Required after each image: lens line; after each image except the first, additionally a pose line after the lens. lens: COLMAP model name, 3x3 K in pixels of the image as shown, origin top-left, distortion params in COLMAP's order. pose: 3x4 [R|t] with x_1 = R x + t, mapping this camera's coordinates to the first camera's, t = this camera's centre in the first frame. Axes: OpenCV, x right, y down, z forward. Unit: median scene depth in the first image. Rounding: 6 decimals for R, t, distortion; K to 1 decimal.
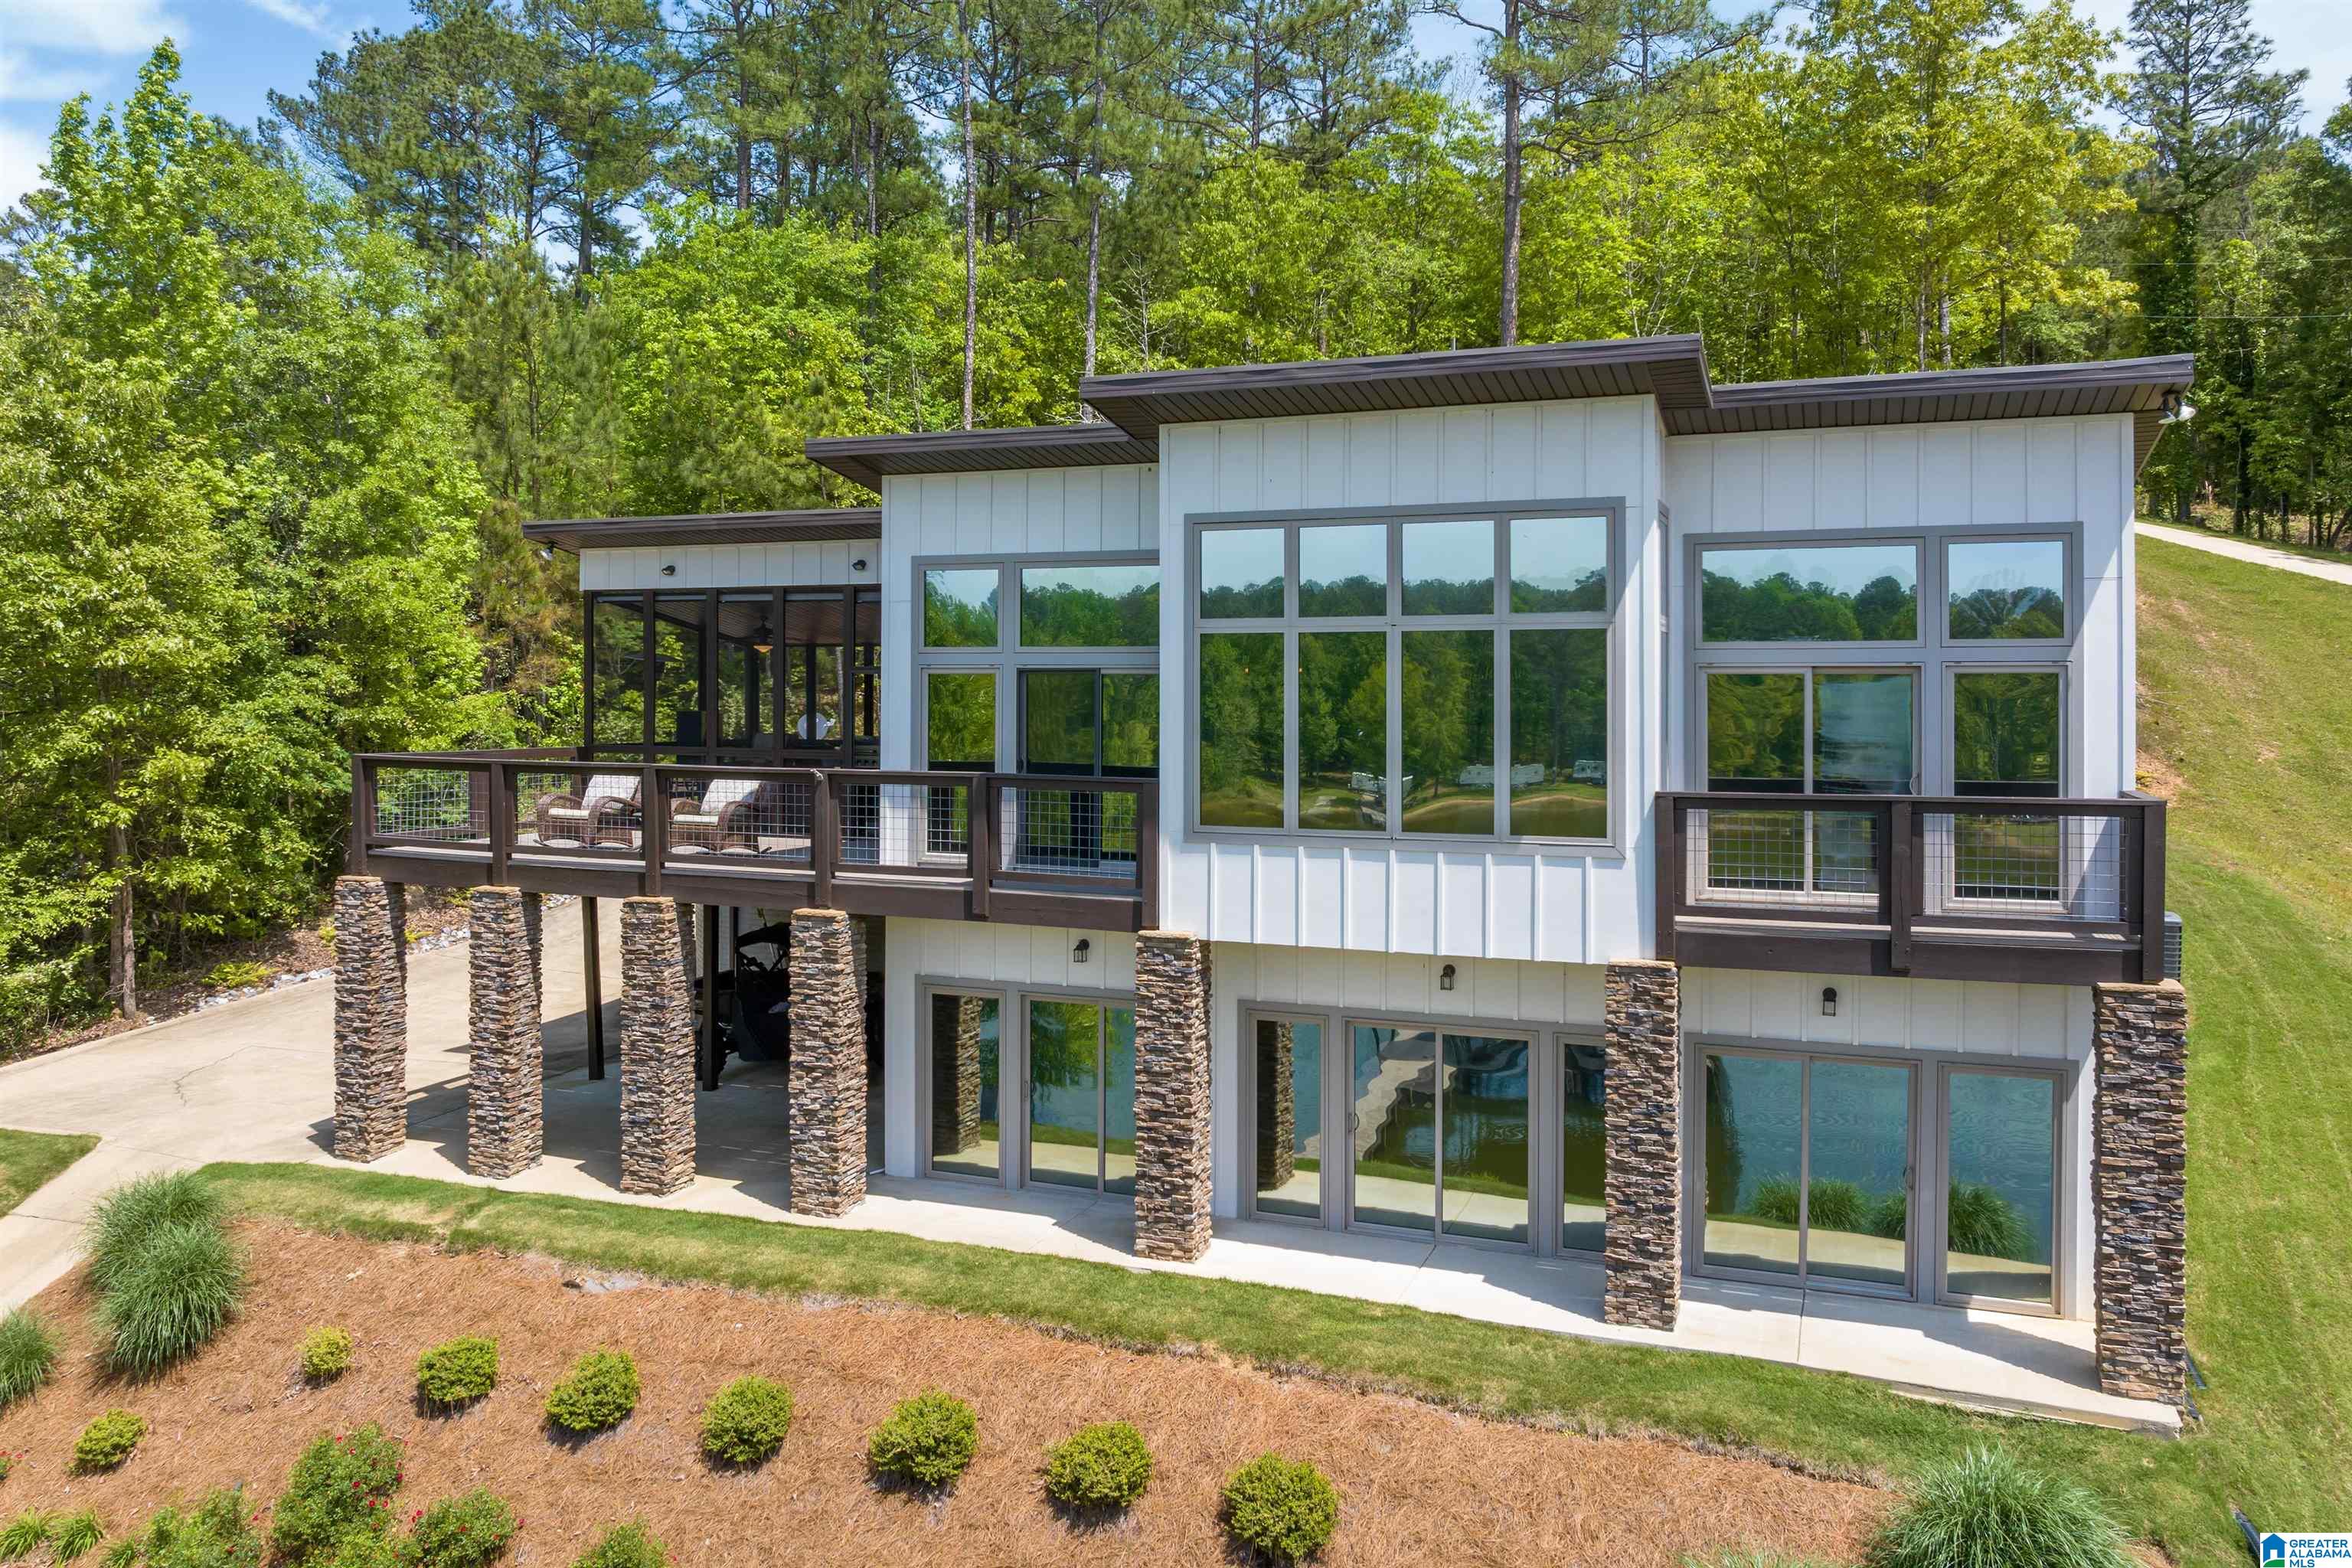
lens RADIAL K [[1655.9, 0, 1176.3], [0, 1655.9, 674.2], [0, 0, 1]] dist [-0.038756, 0.006382]
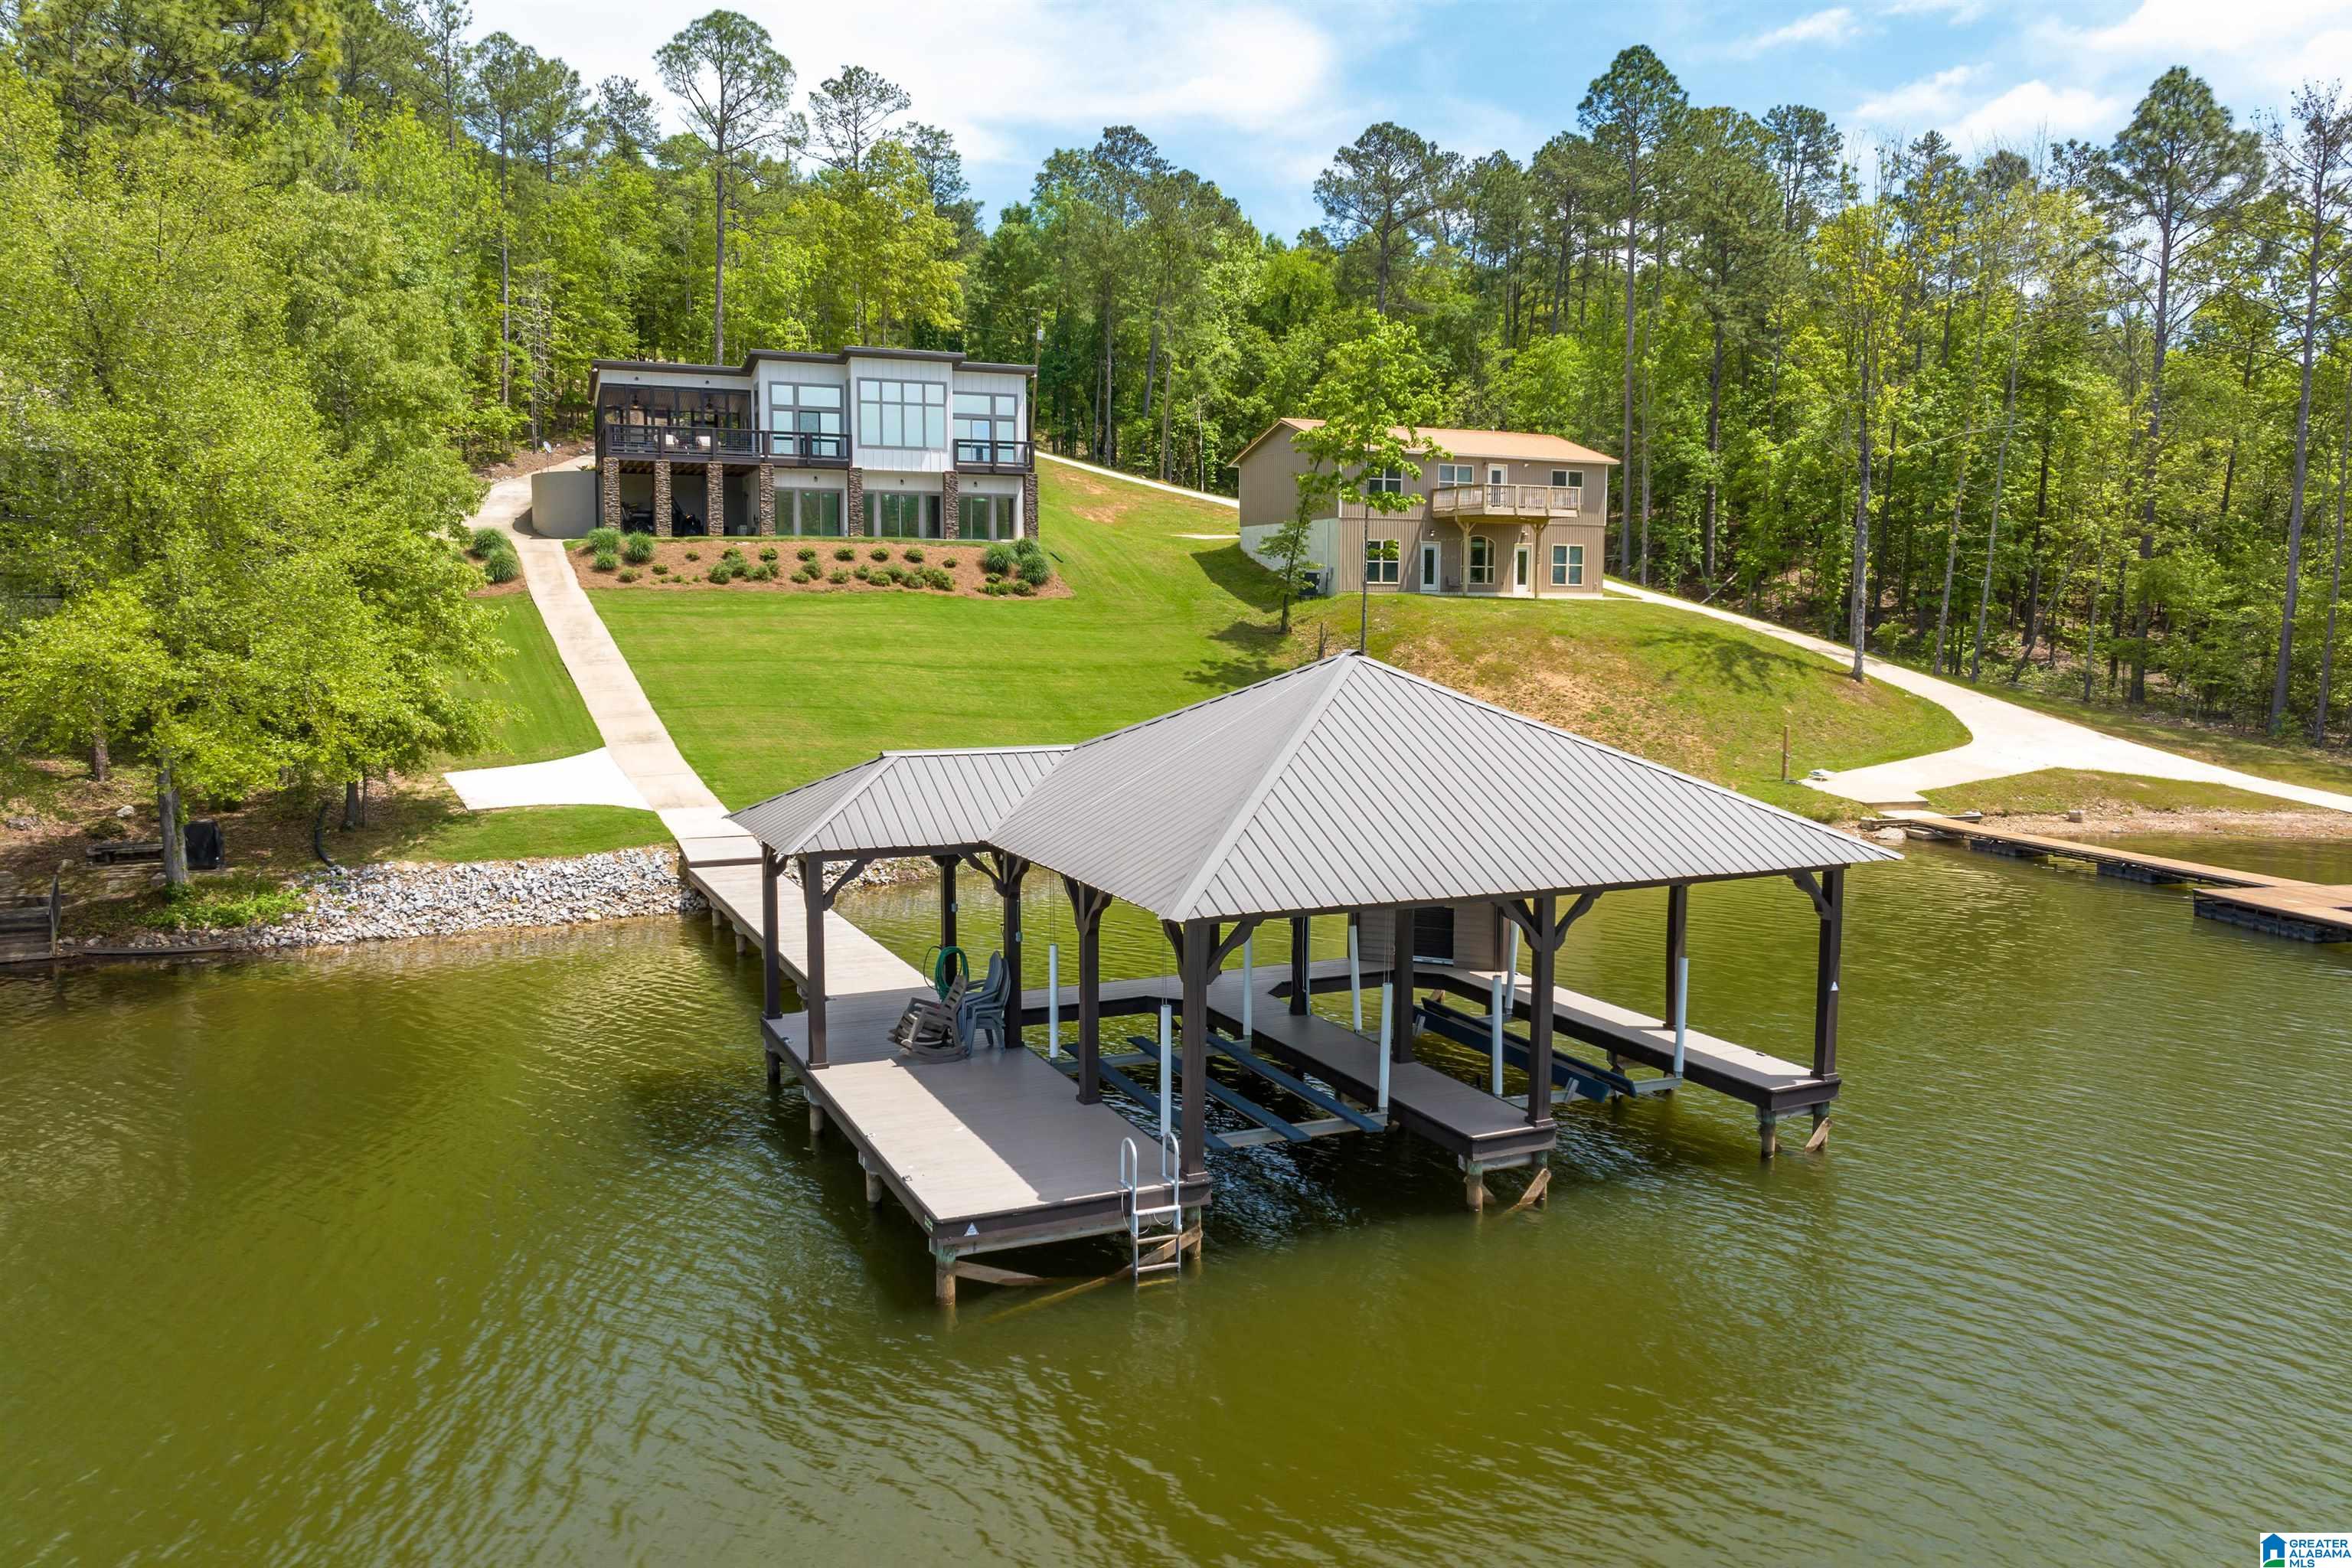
lens RADIAL K [[1639.0, 0, 1176.0], [0, 1639.0, 784.0], [0, 0, 1]] dist [-0.010543, -0.063297]
pose [[0.718096, -0.073123, 0.692091, -2.636450], [-0.006807, 0.993679, 0.112050, 0.523214], [-0.695910, -0.085174, 0.713060, -3.024548]]
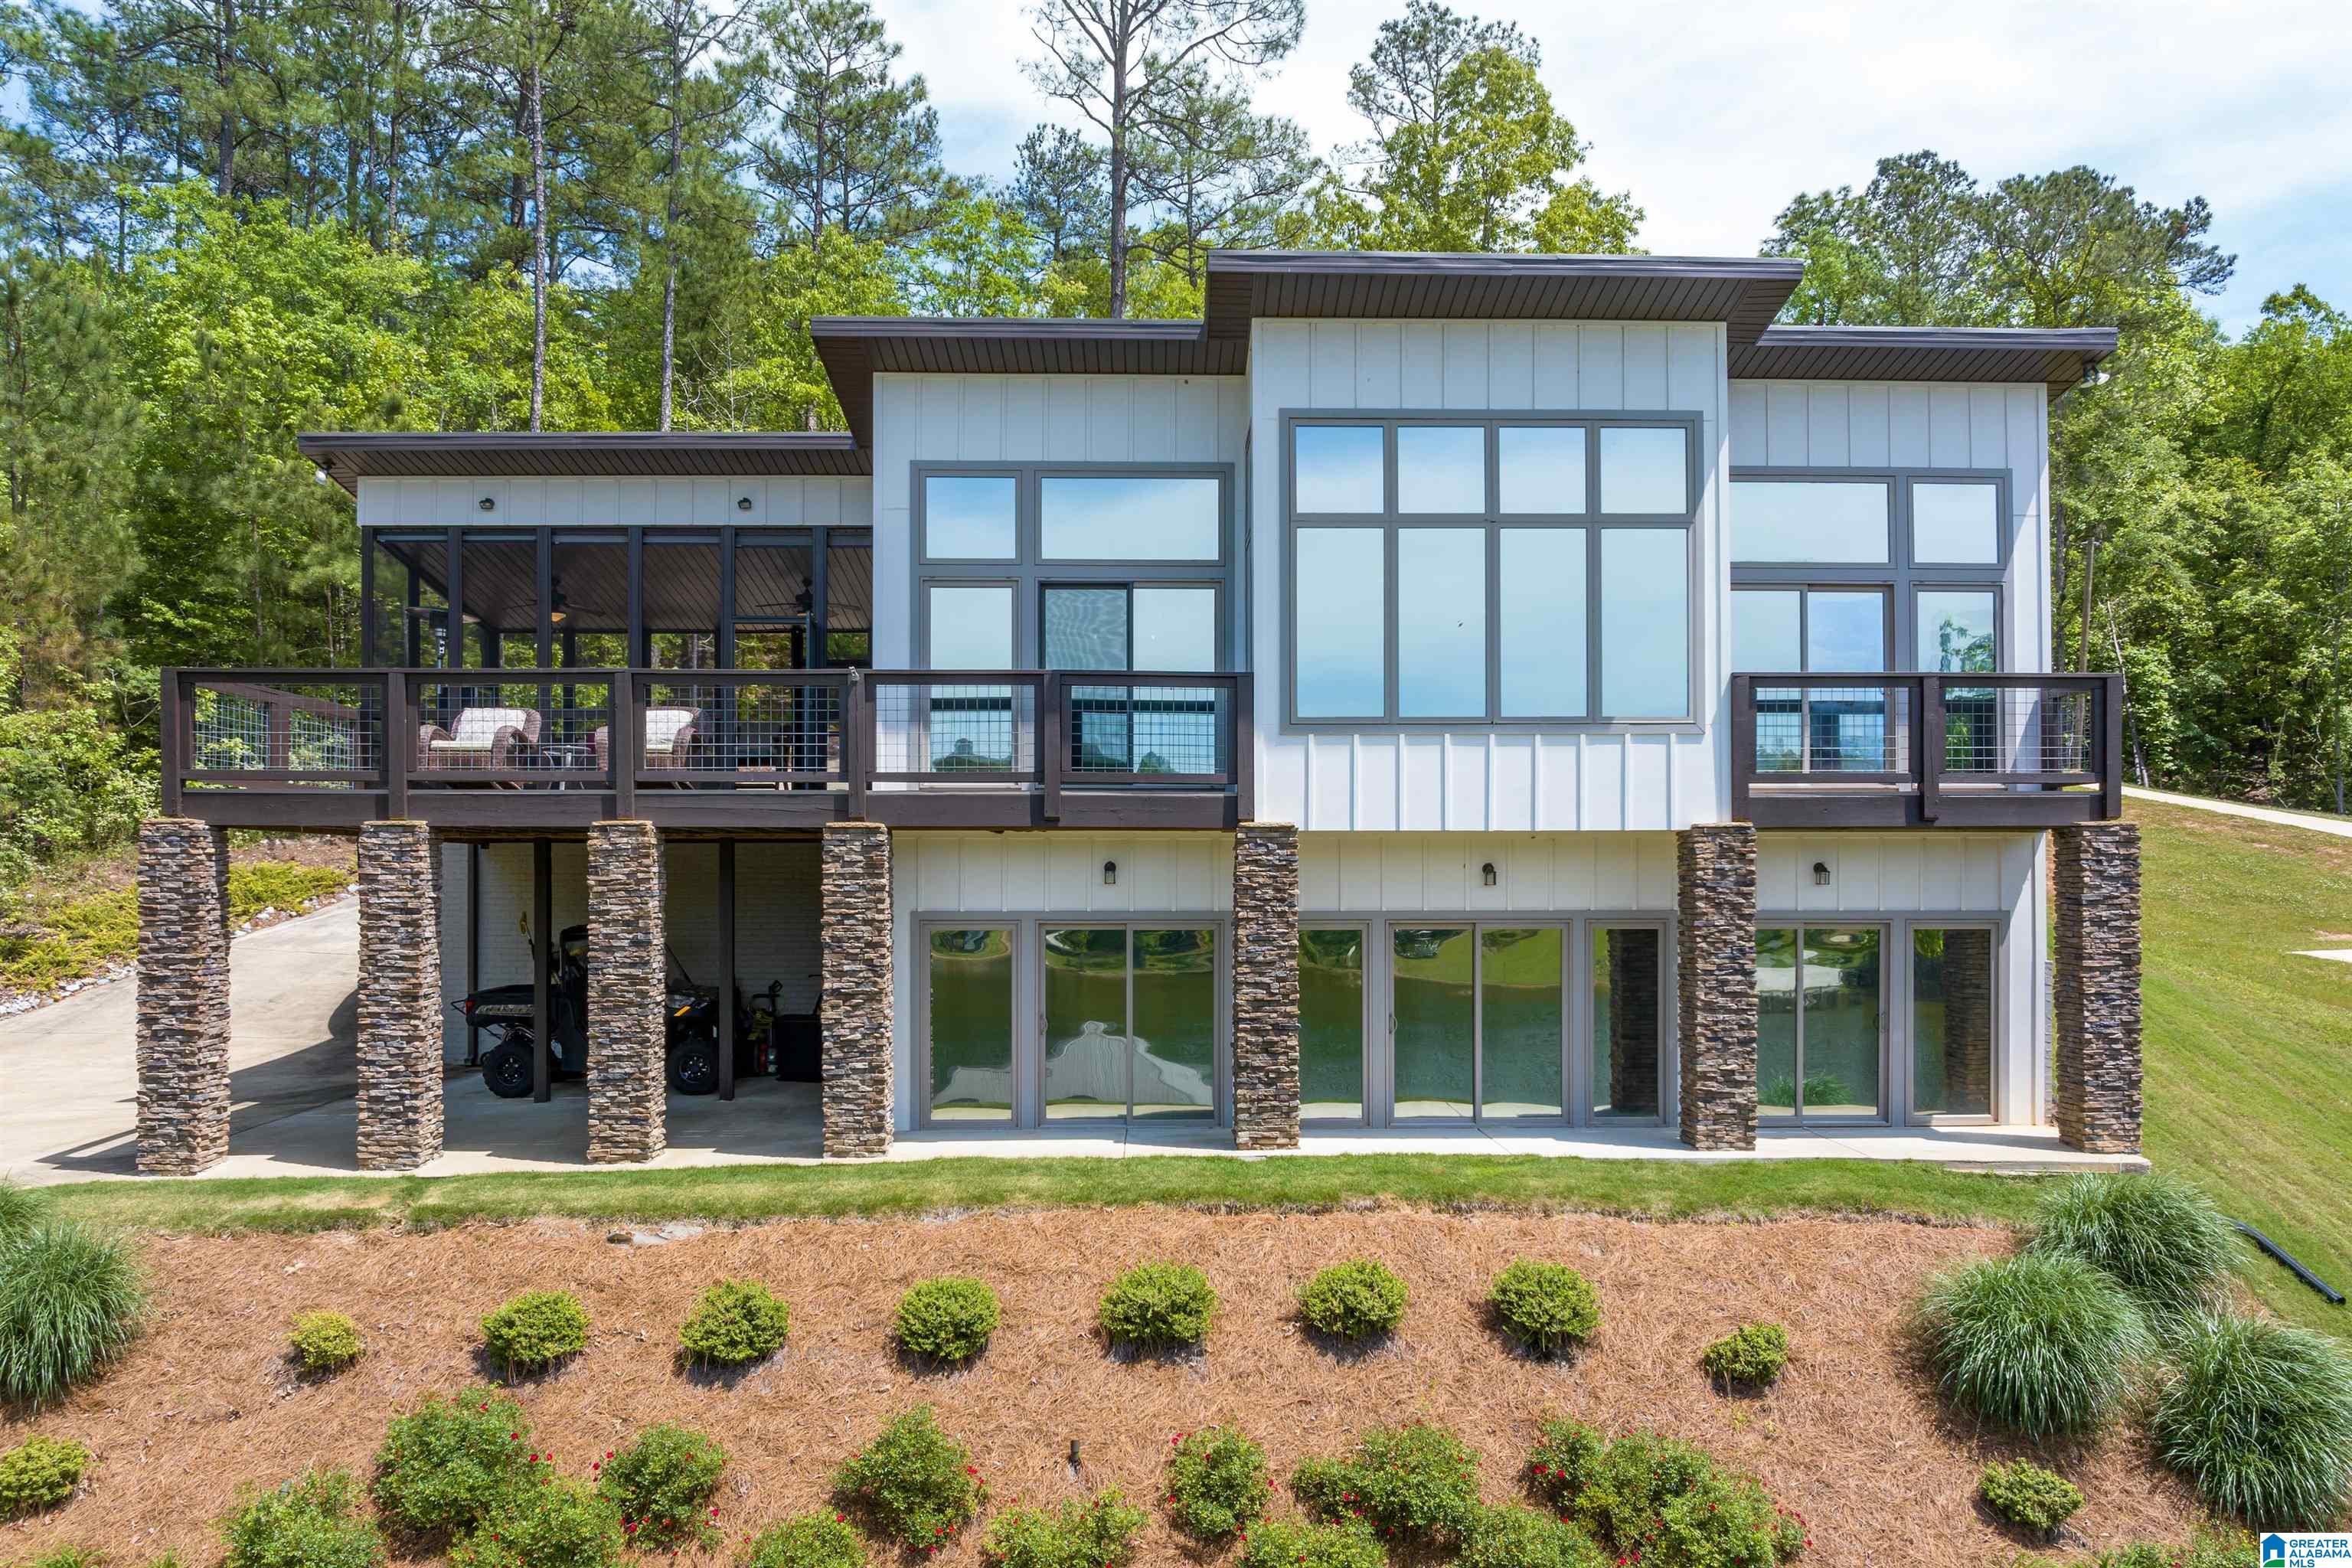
lens RADIAL K [[1649.4, 0, 1180.8], [0, 1649.4, 863.0], [0, 0, 1]] dist [-0.015485, -0.040312]
pose [[0.923032, -0.000212, 0.384724, -0.439119], [-0.000660, 0.999998, 0.002135, 0.178683], [-0.384723, -0.002225, 0.923029, 0.097480]]
